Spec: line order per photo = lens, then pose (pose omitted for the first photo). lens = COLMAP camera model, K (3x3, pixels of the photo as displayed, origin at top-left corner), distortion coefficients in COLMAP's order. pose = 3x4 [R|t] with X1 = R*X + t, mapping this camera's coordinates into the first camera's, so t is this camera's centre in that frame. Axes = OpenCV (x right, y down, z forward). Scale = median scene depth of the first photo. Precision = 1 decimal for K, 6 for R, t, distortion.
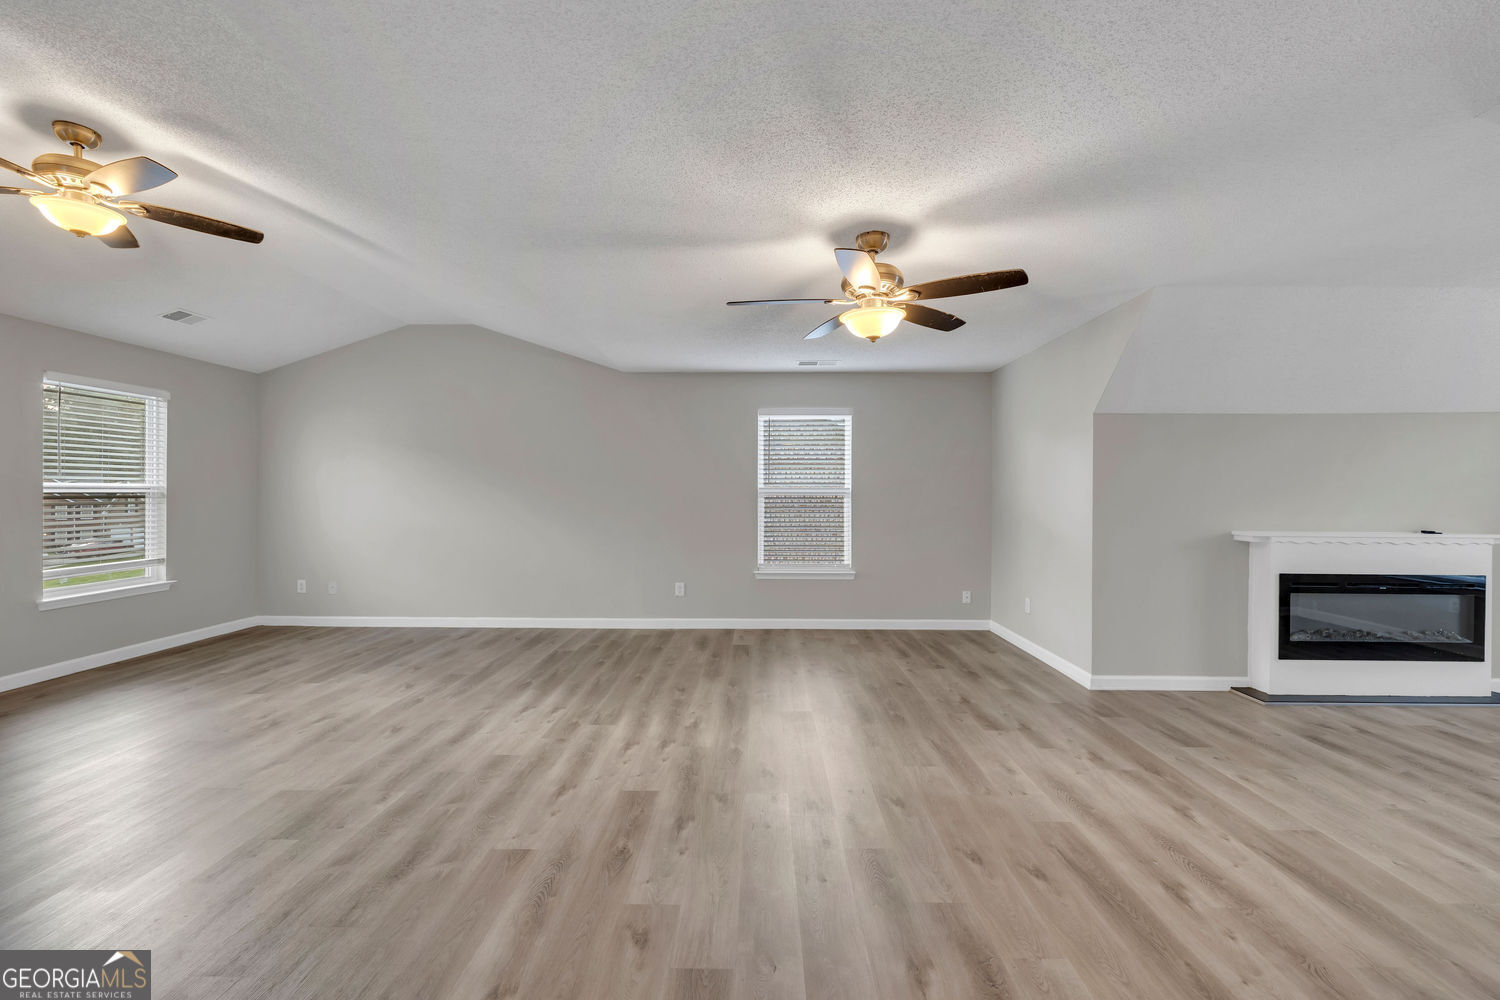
lens RADIAL K [[628.5, 0, 746.6], [0, 628.5, 507.3], [0, 0, 1]] dist [0.000515, -0.000430]
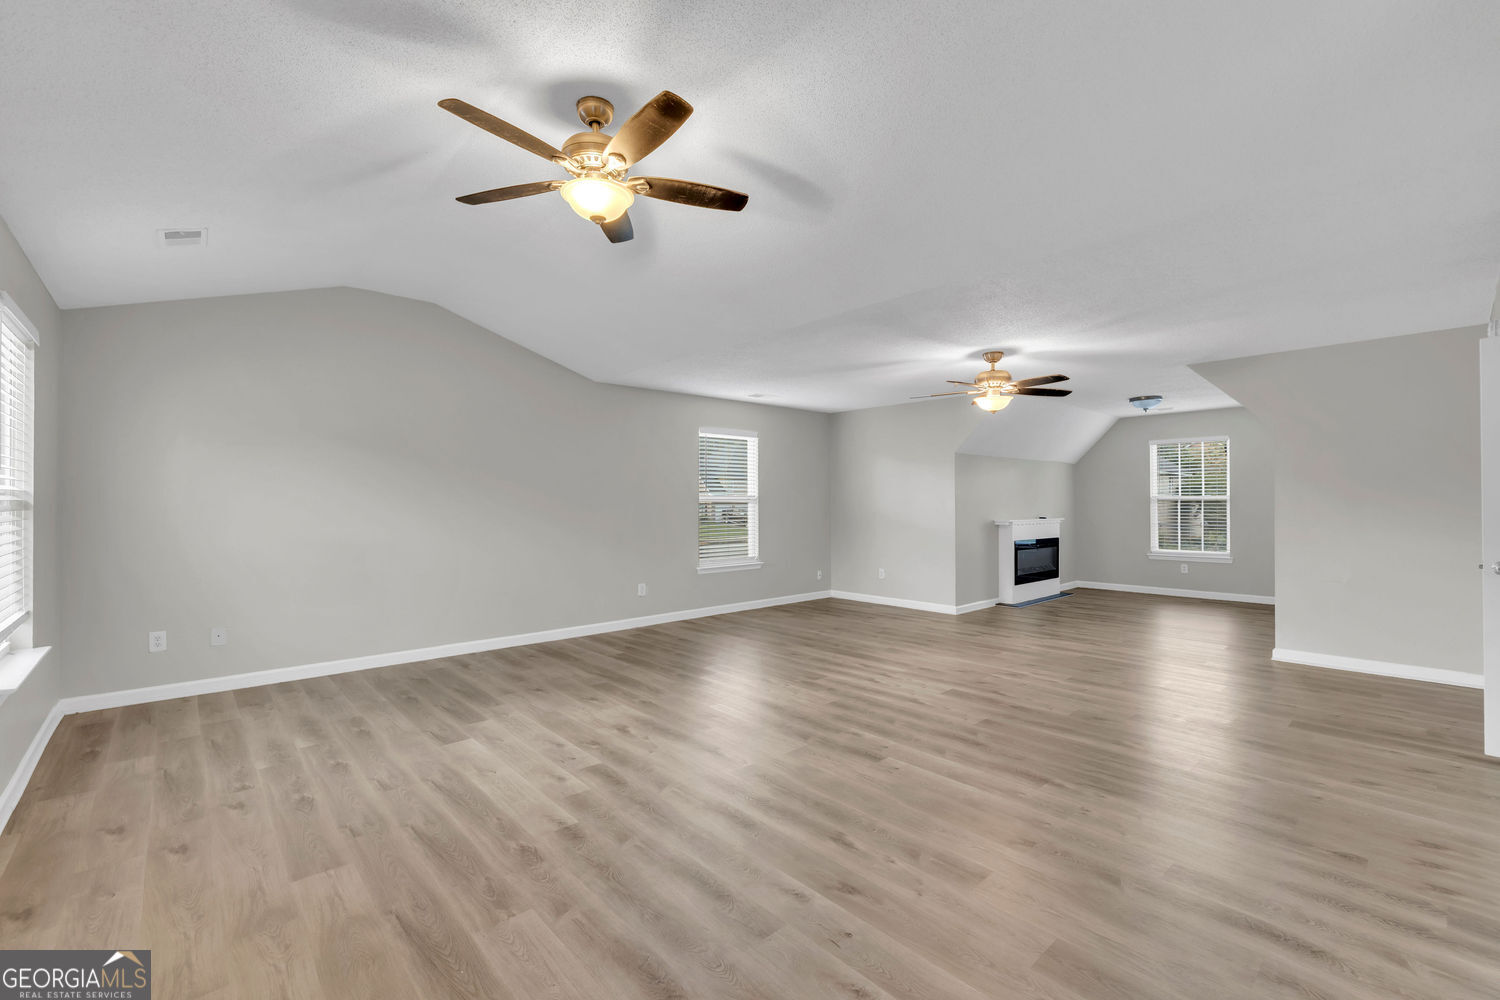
lens RADIAL K [[628.5, 0, 764.8], [0, 628.5, 501.7], [0, 0, 1]] dist [0.000515, -0.000430]
pose [[0.734410, -0.004516, 0.678691, -1.200329], [0.018077, 0.999753, -0.012909, -0.004179], [-0.678466, 0.021749, 0.734310, 0.117535]]
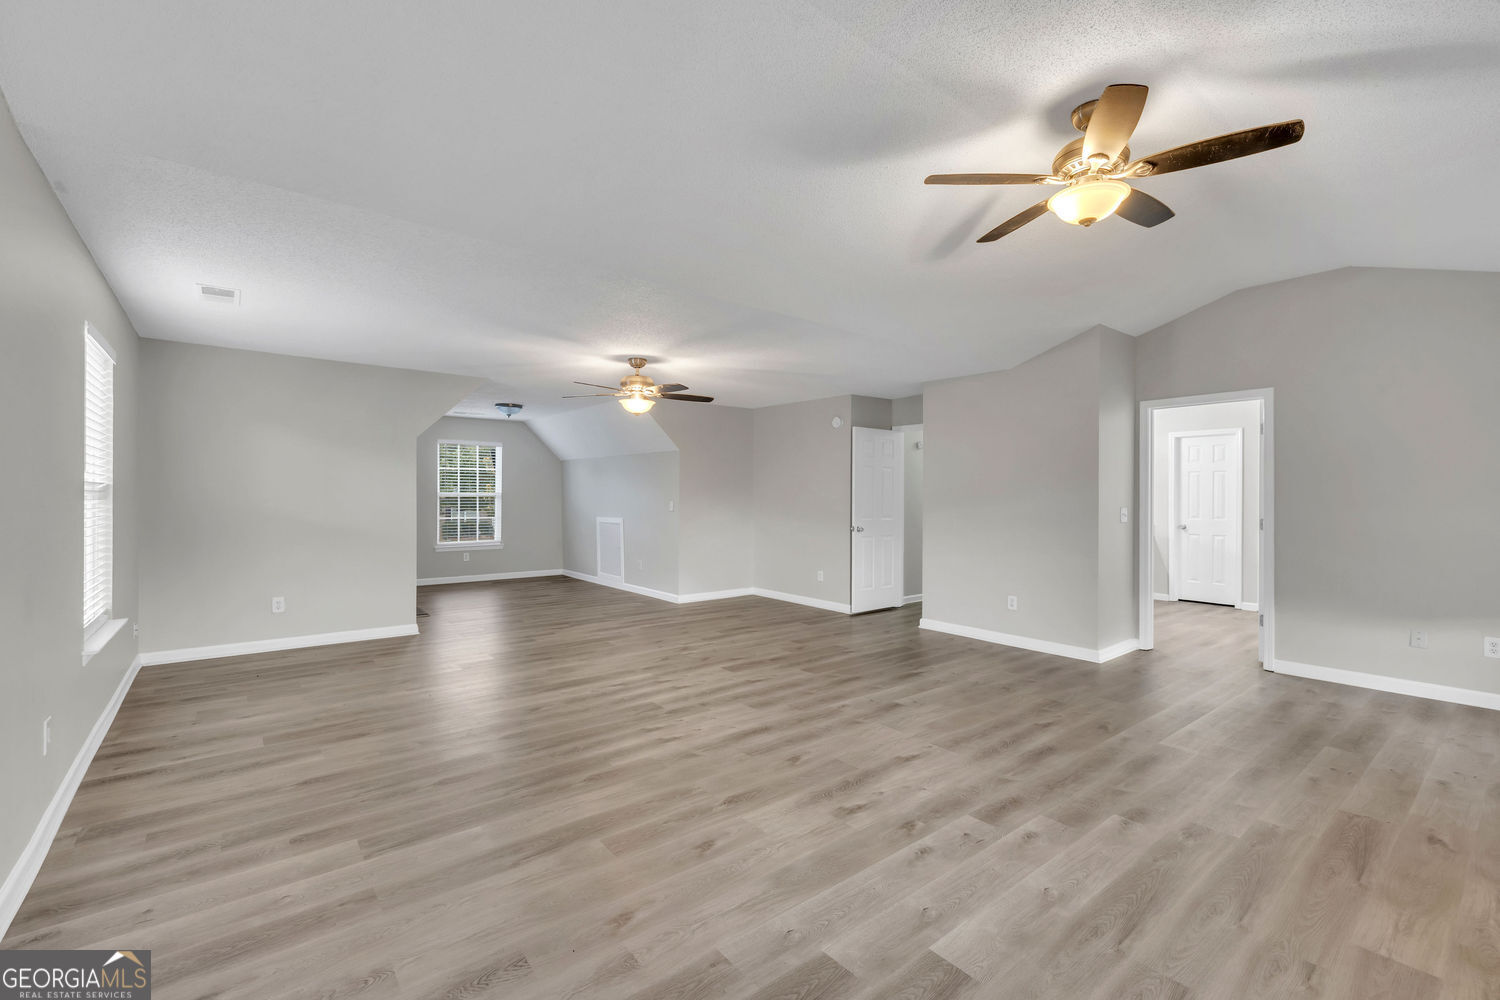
lens RADIAL K [[628.5, 0, 713.4], [0, 628.5, 483.6], [0, 0, 1]] dist [0.000515, -0.000430]
pose [[-0.597130, 0.012194, 0.802052, -1.183561], [0.007900, 0.999925, -0.009320, -0.032437], [-0.802105, 0.000771, -0.597182, 1.587757]]
